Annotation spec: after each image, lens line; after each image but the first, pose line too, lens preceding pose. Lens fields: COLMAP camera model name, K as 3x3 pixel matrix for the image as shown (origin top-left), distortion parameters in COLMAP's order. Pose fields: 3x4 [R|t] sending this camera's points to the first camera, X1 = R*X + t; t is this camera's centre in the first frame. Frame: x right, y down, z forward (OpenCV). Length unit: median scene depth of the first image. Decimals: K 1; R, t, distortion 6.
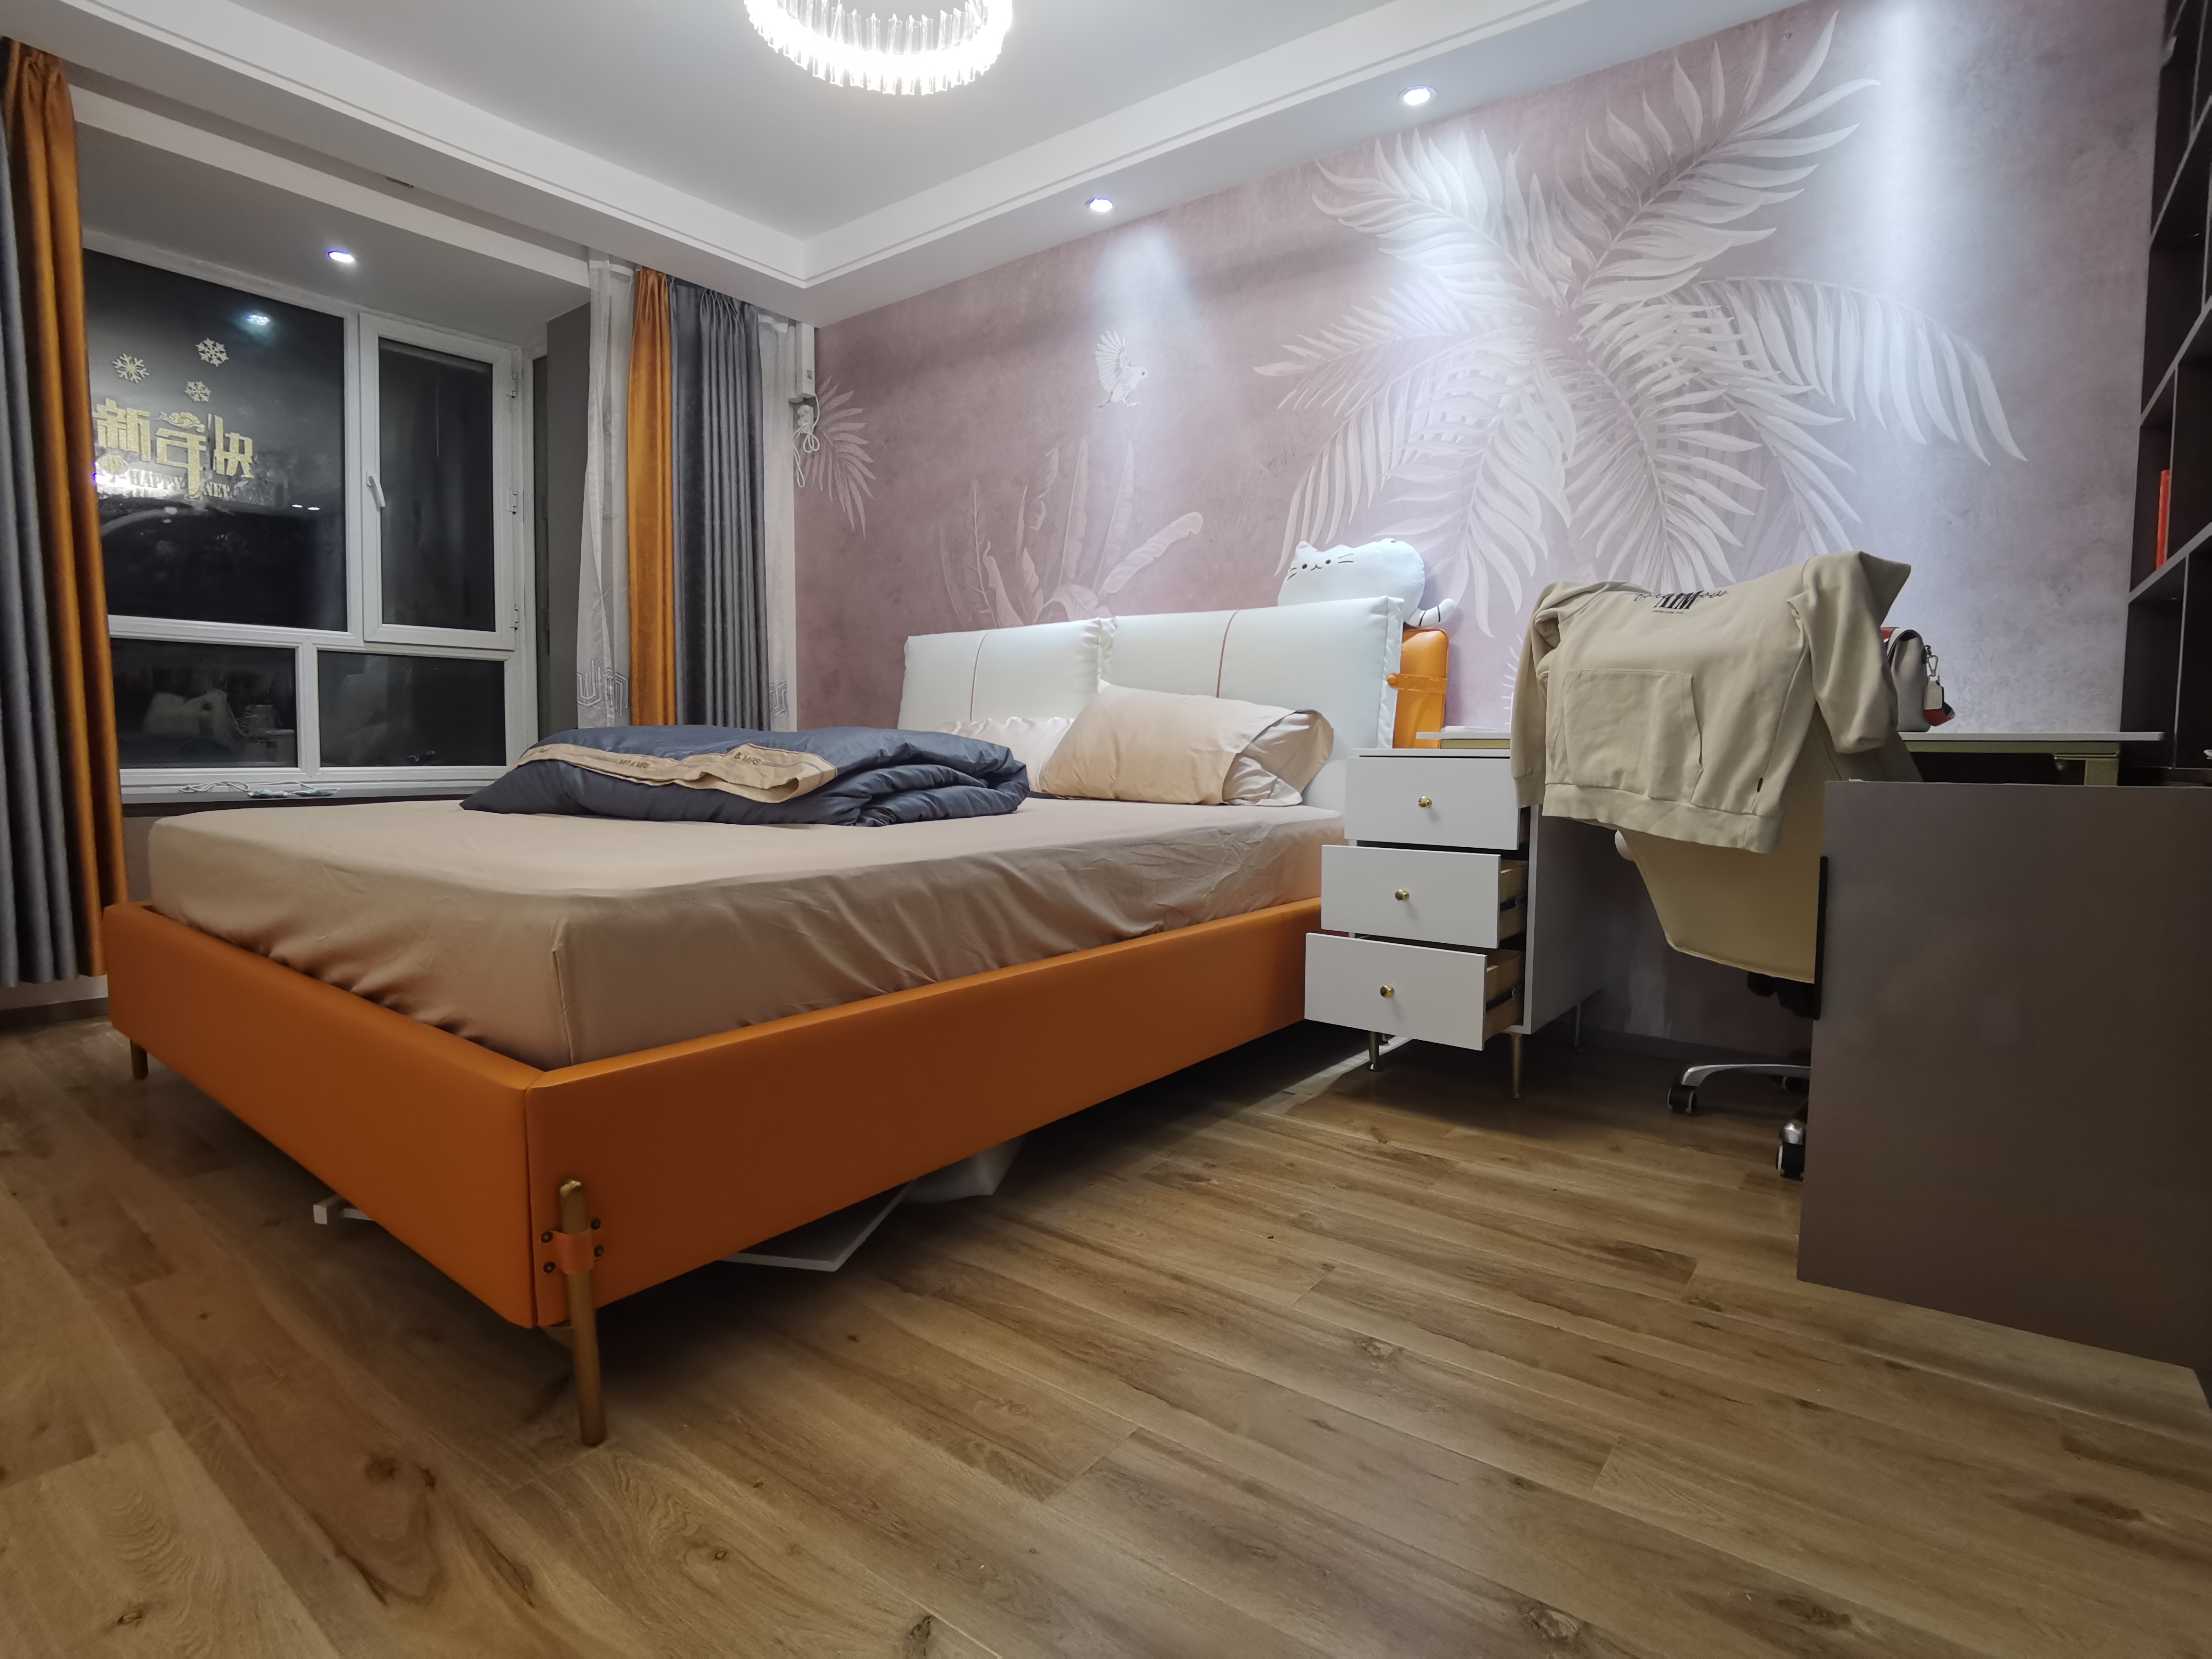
lens RADIAL K [[1118.1, 0, 1101.6], [0, 1118.1, 842.5], [0, 0, 1]] dist [-0.049825, -0.000582]
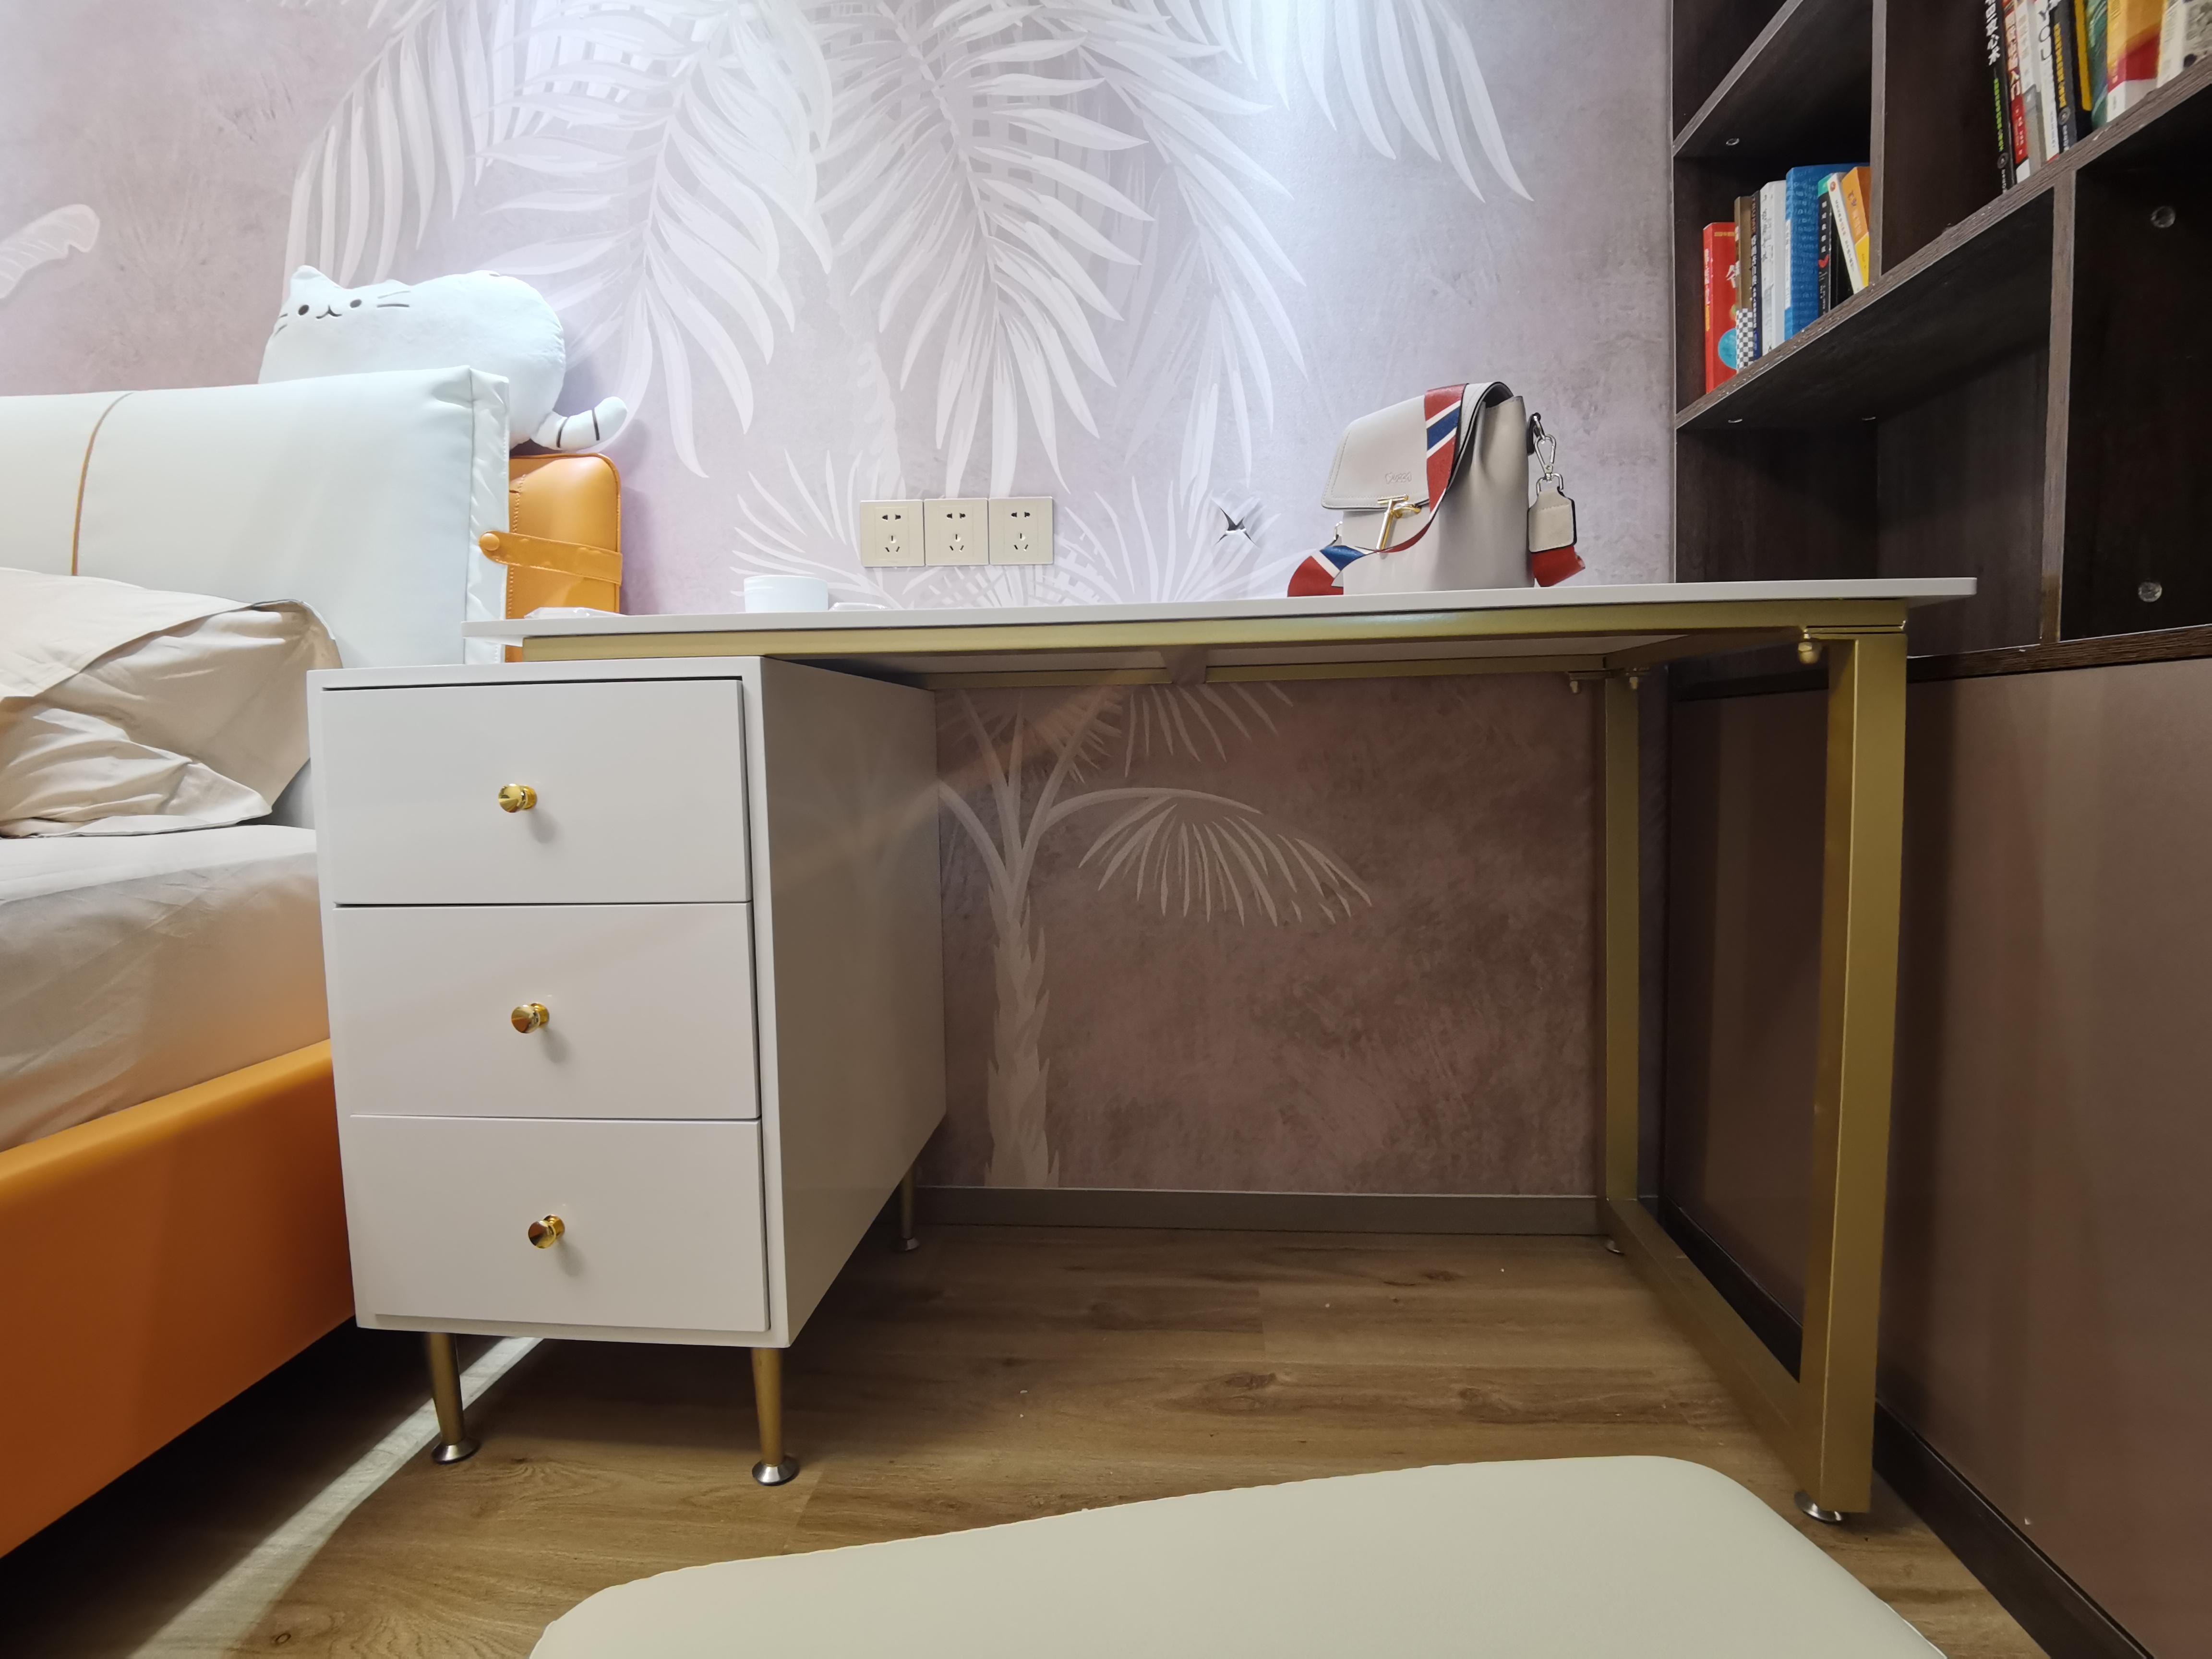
lens RADIAL K [[1118.1, 0, 1101.6], [0, 1118.1, 842.5], [0, 0, 1]] dist [-0.049825, -0.000582]
pose [[0.826373, -0.081270, 0.557228, 0.213817], [0.069845, 0.996682, 0.041783, -0.020771], [-0.558775, 0.004391, 0.829308, 0.486713]]
